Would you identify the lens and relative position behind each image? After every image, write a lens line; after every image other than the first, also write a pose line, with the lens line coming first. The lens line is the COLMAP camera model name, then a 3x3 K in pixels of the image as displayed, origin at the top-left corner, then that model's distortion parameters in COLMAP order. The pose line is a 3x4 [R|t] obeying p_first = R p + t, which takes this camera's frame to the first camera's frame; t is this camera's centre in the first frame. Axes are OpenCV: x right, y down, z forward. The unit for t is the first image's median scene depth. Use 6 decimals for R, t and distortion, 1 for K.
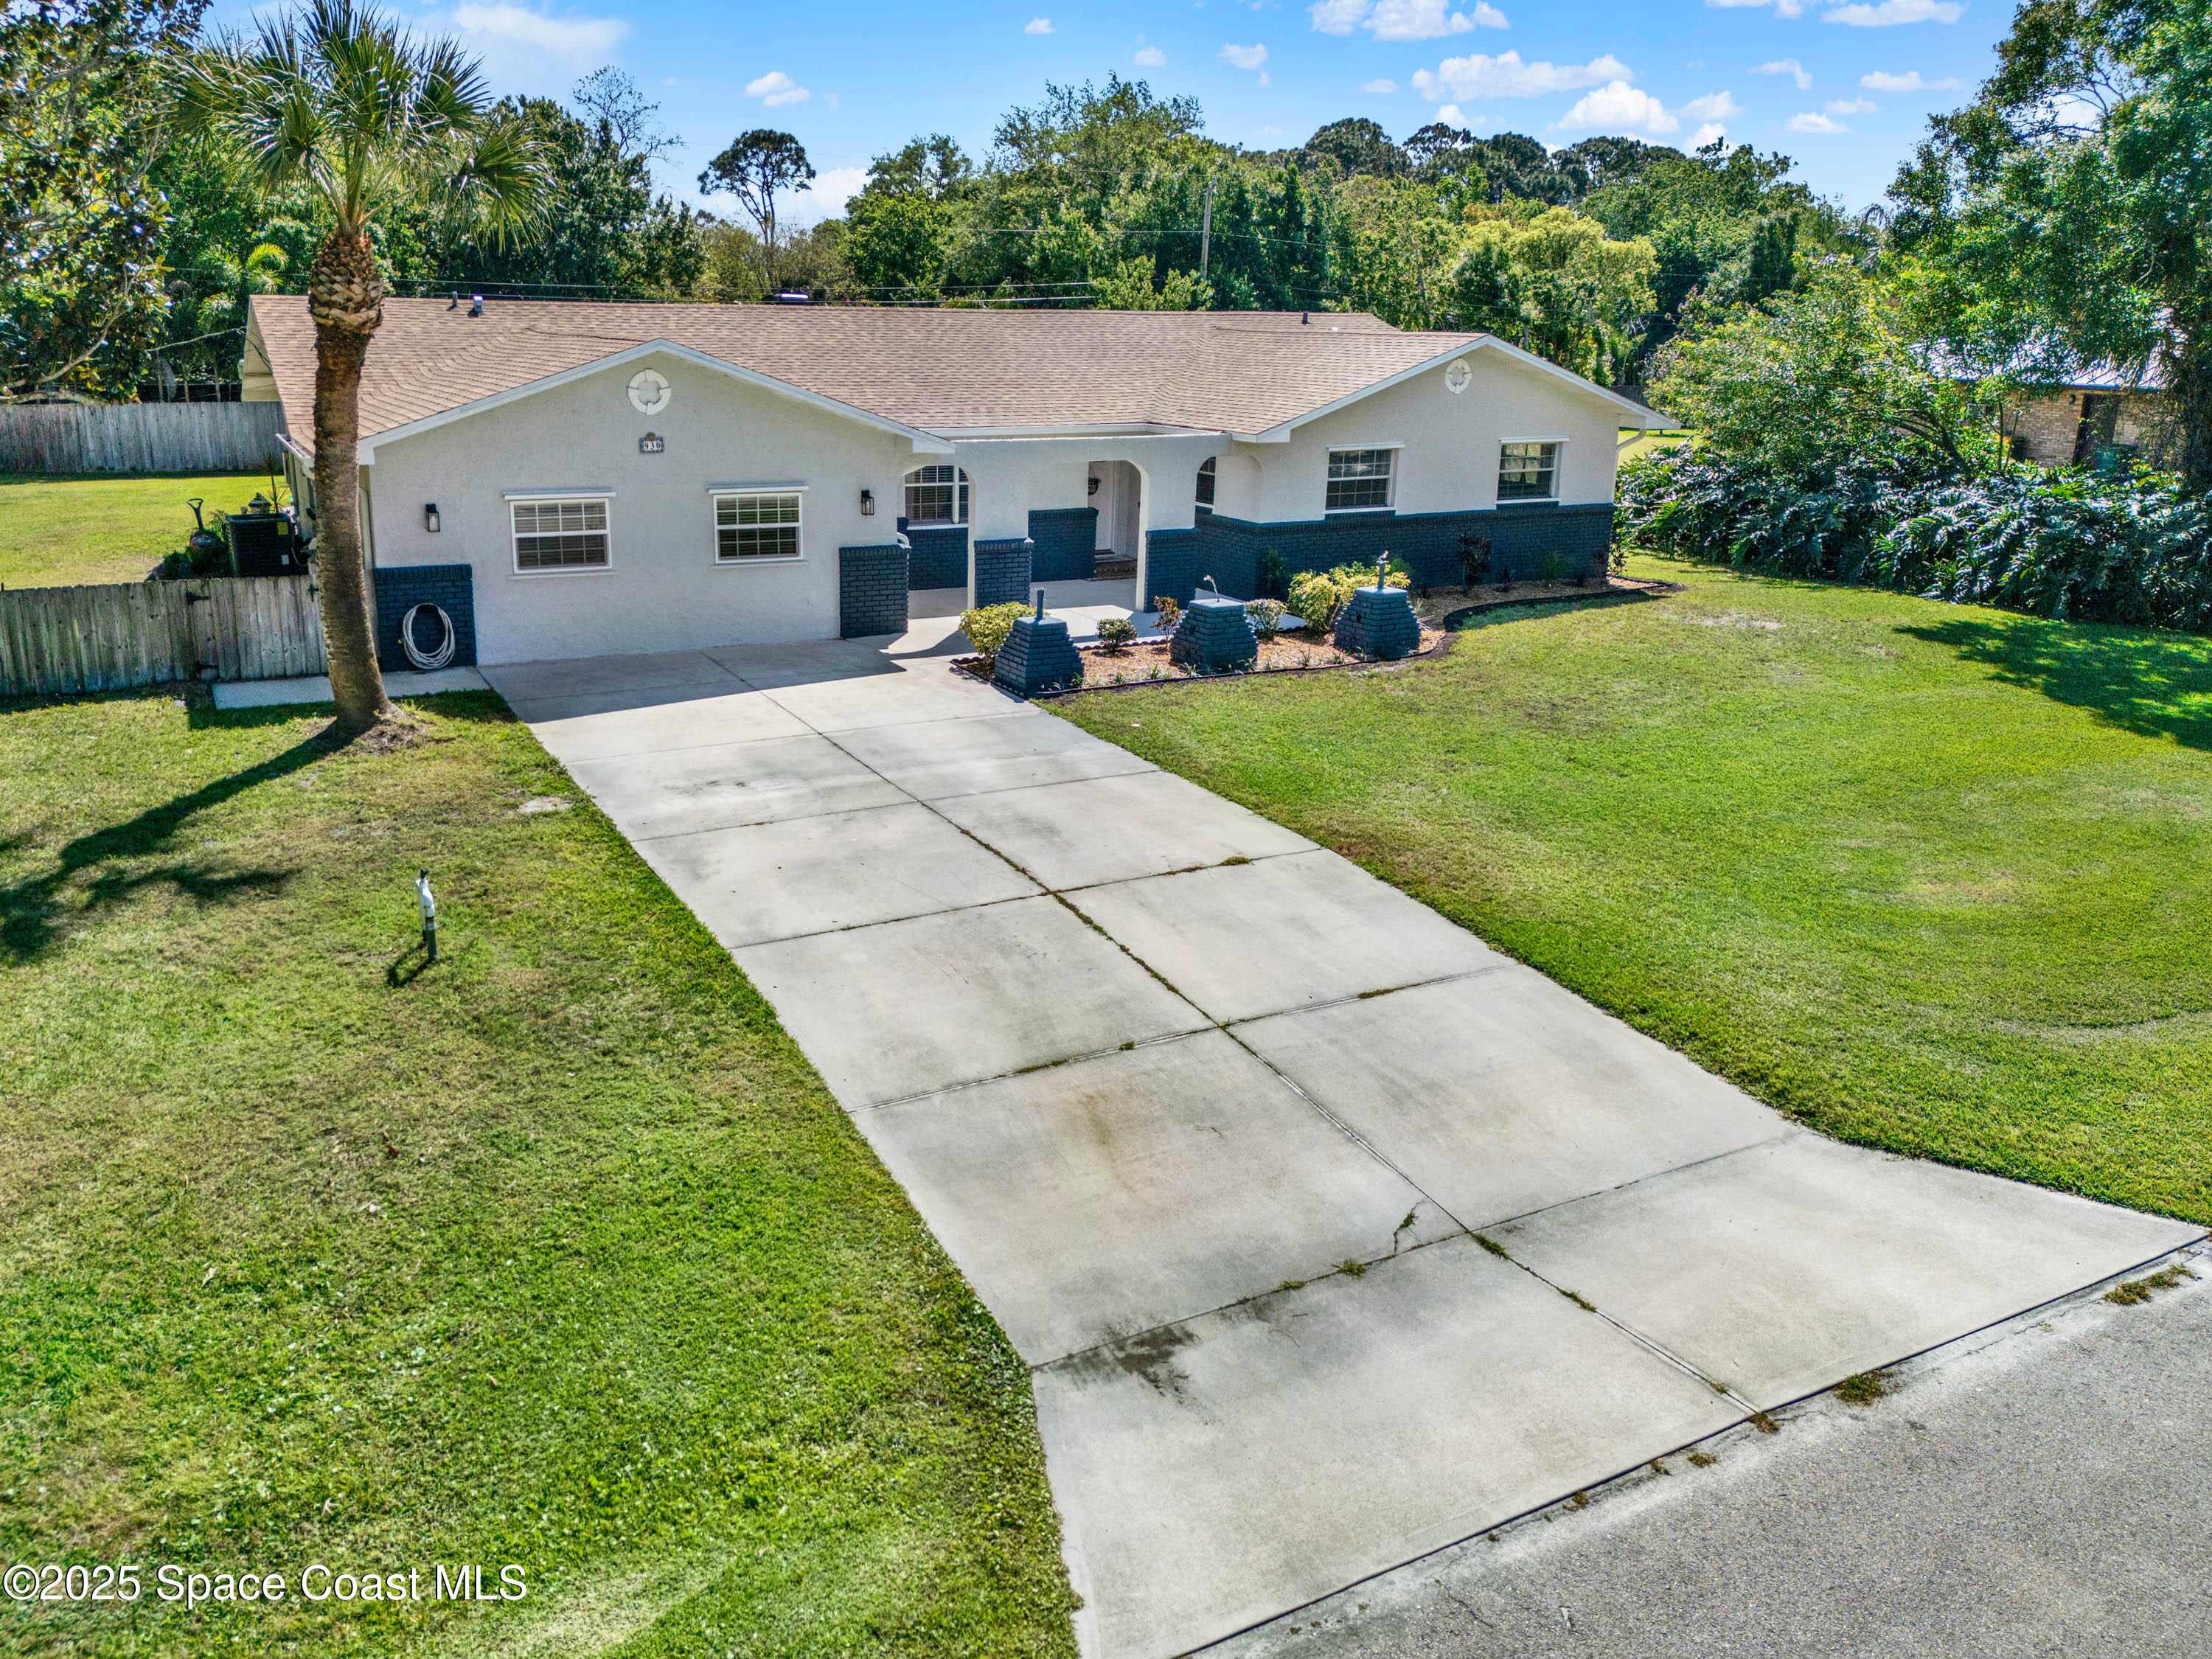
lens RADIAL K [[1651.7, 0, 1016.3], [0, 1651.7, 711.8], [0, 0, 1]] dist [0.052310, -0.029528]
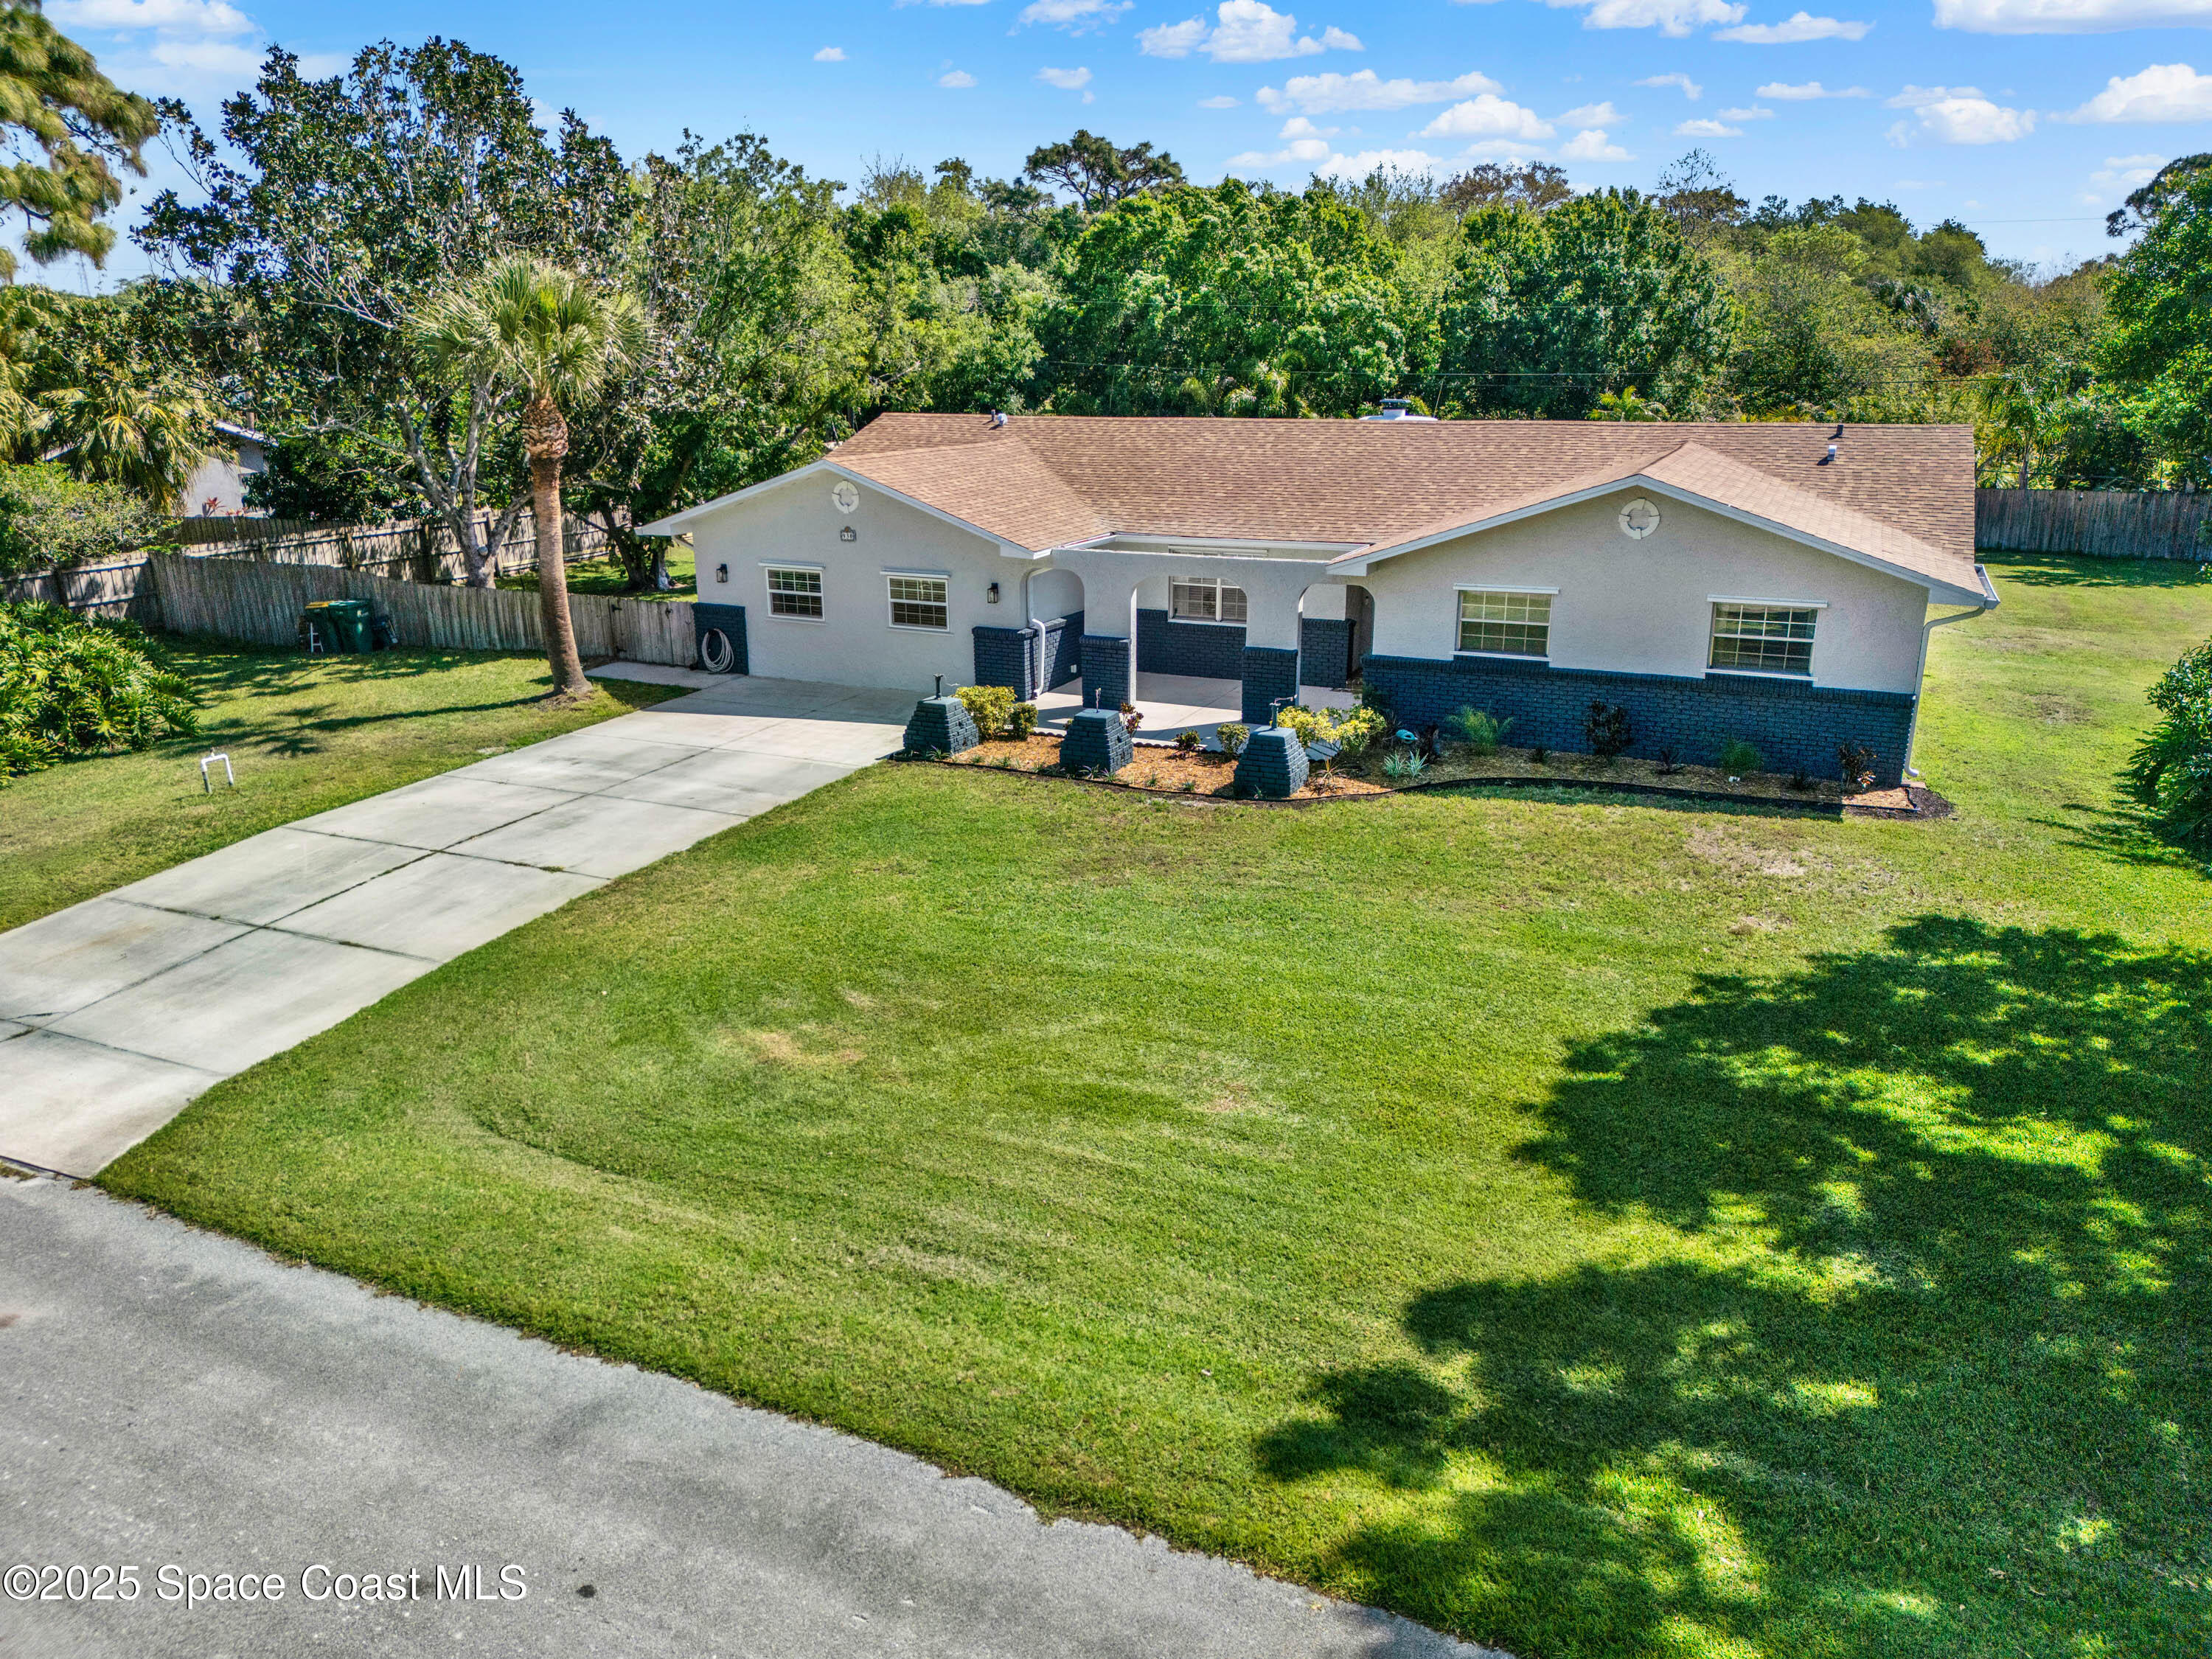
lens RADIAL K [[1569.4, 0, 1120.3], [0, 1569.4, 830.5], [0, 0, 1]] dist [0.062032, -0.054754]
pose [[0.622949, 0.213043, -0.752693, 1.316272], [-0.171800, 0.975969, 0.134054, -0.186412], [0.763164, 0.045804, 0.644580, 0.465192]]
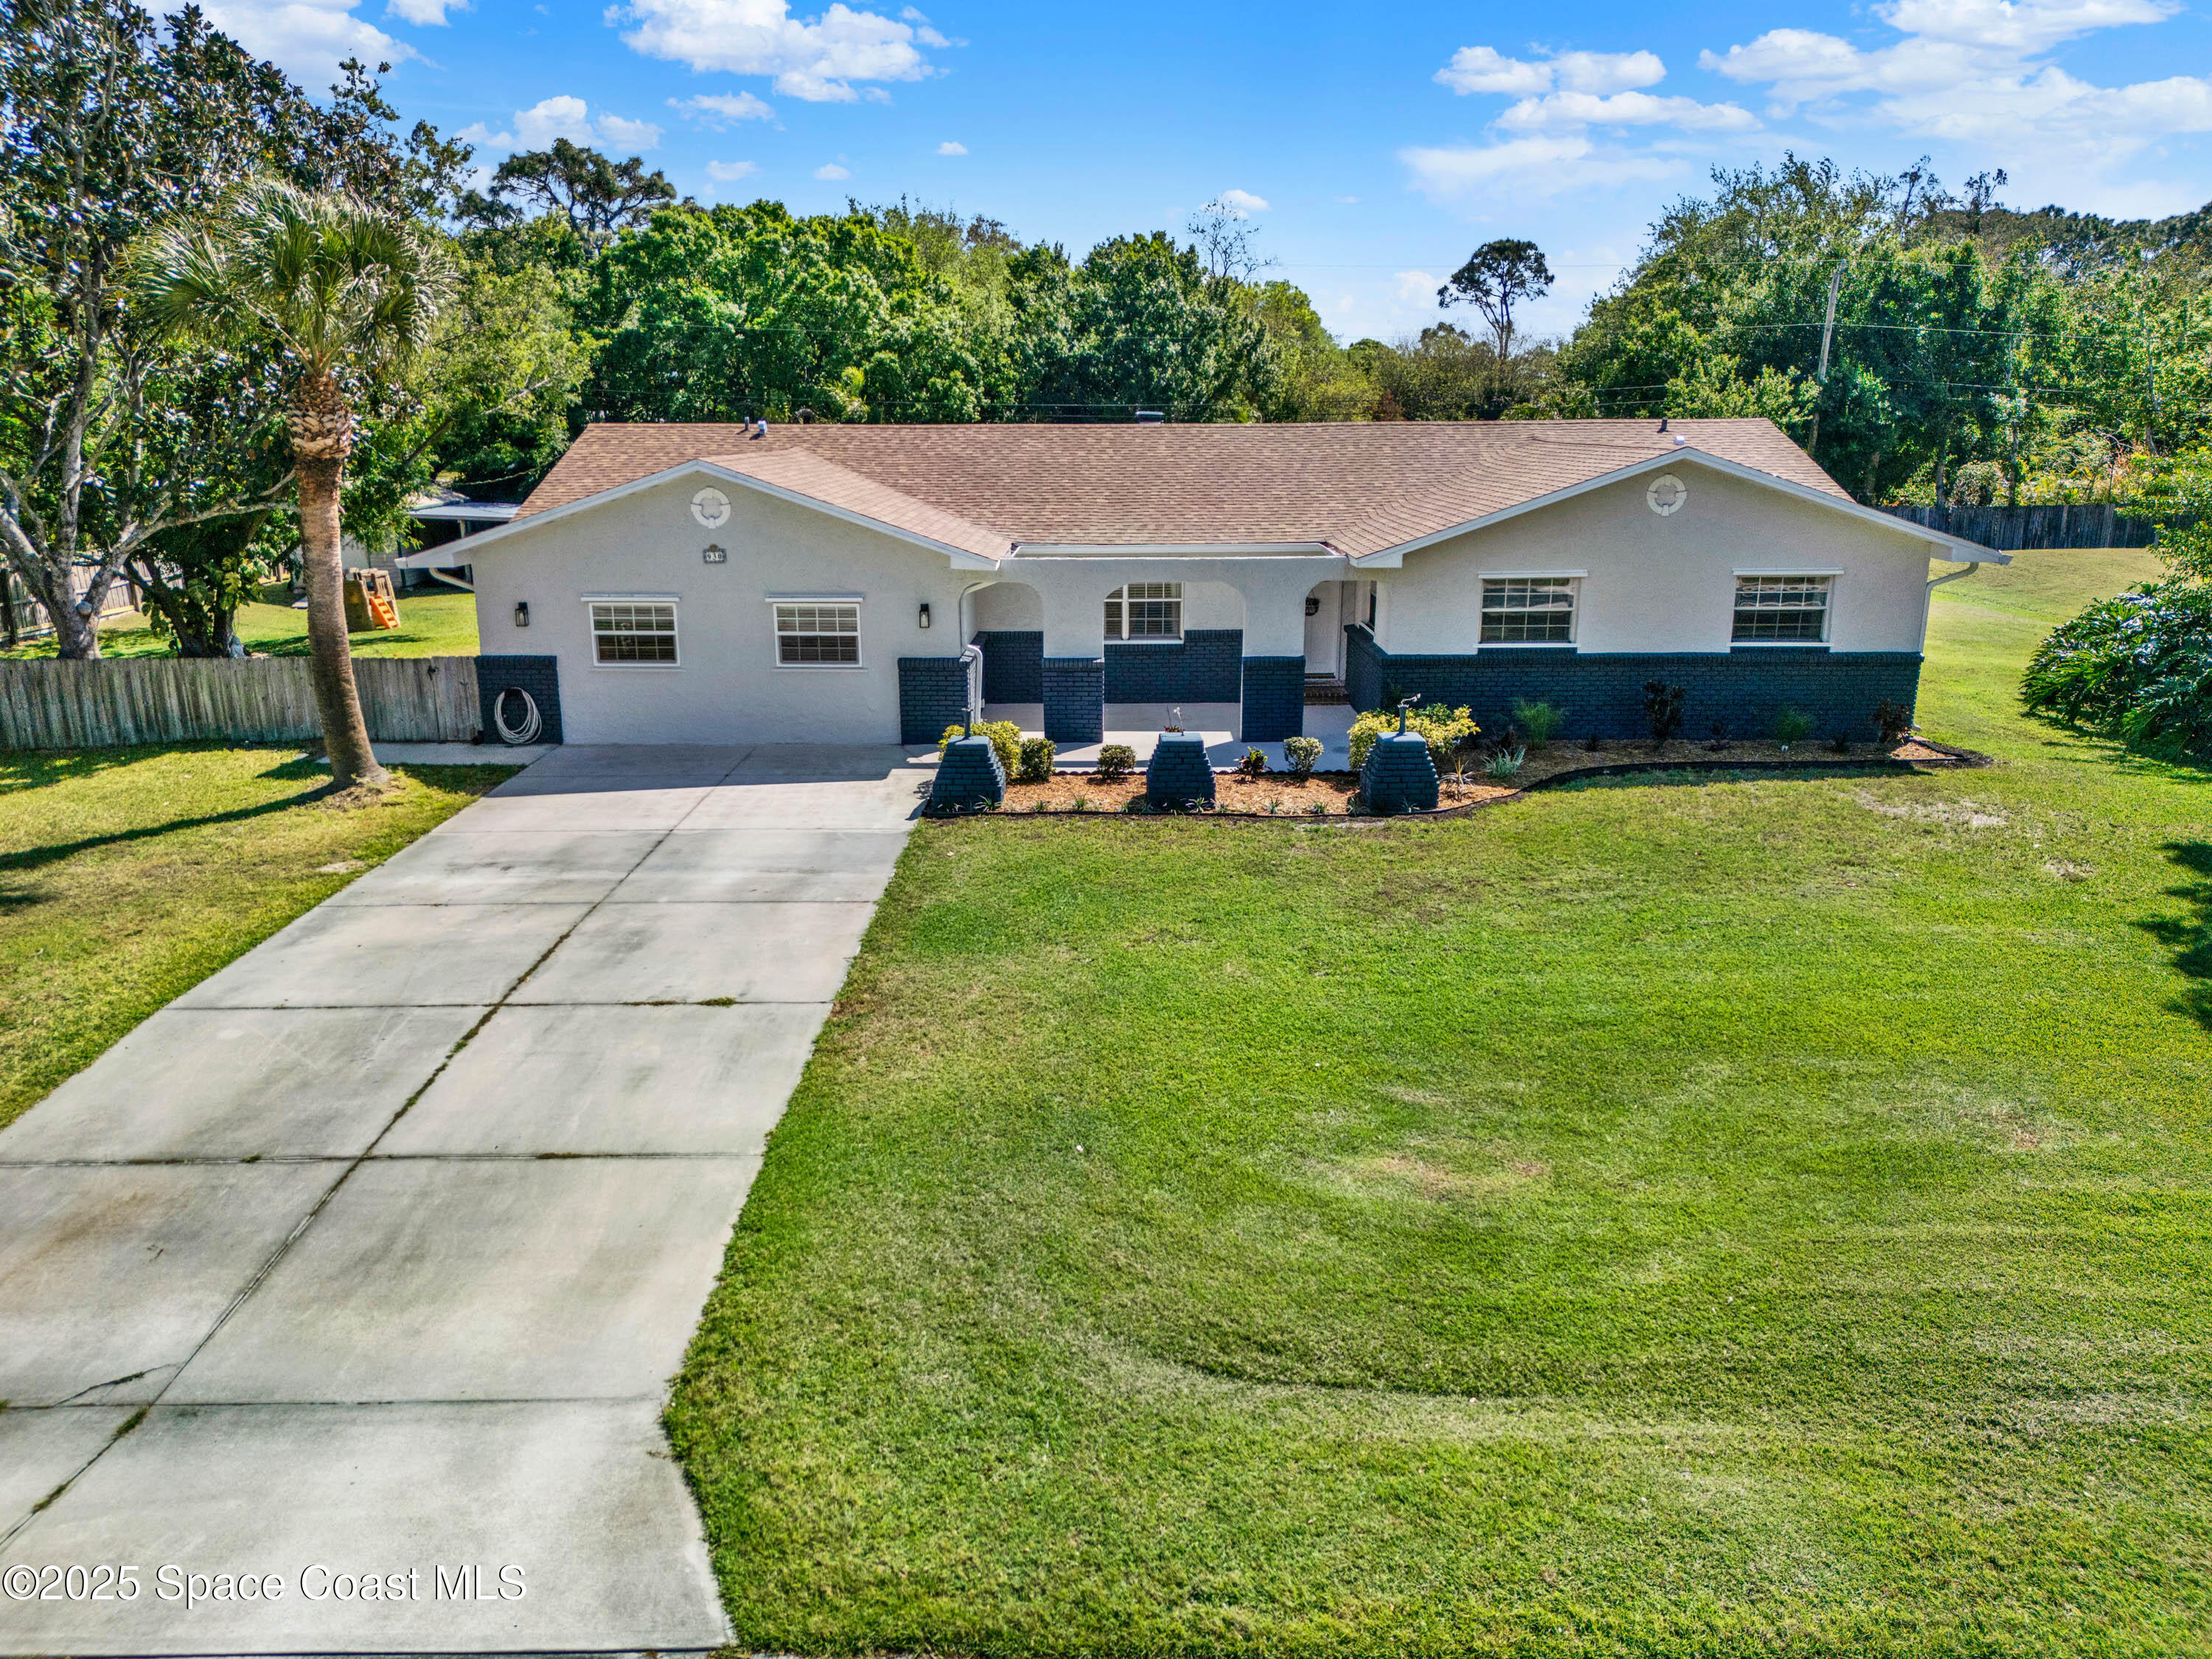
lens RADIAL K [[1569.4, 0, 1111.7], [0, 1569.4, 821.4], [0, 0, 1]] dist [0.062032, -0.054754]
pose [[0.889635, 0.097816, -0.446075, 0.683268], [-0.092362, 0.995144, 0.034013, -0.062831], [0.447236, 0.010942, 0.894349, 0.252569]]
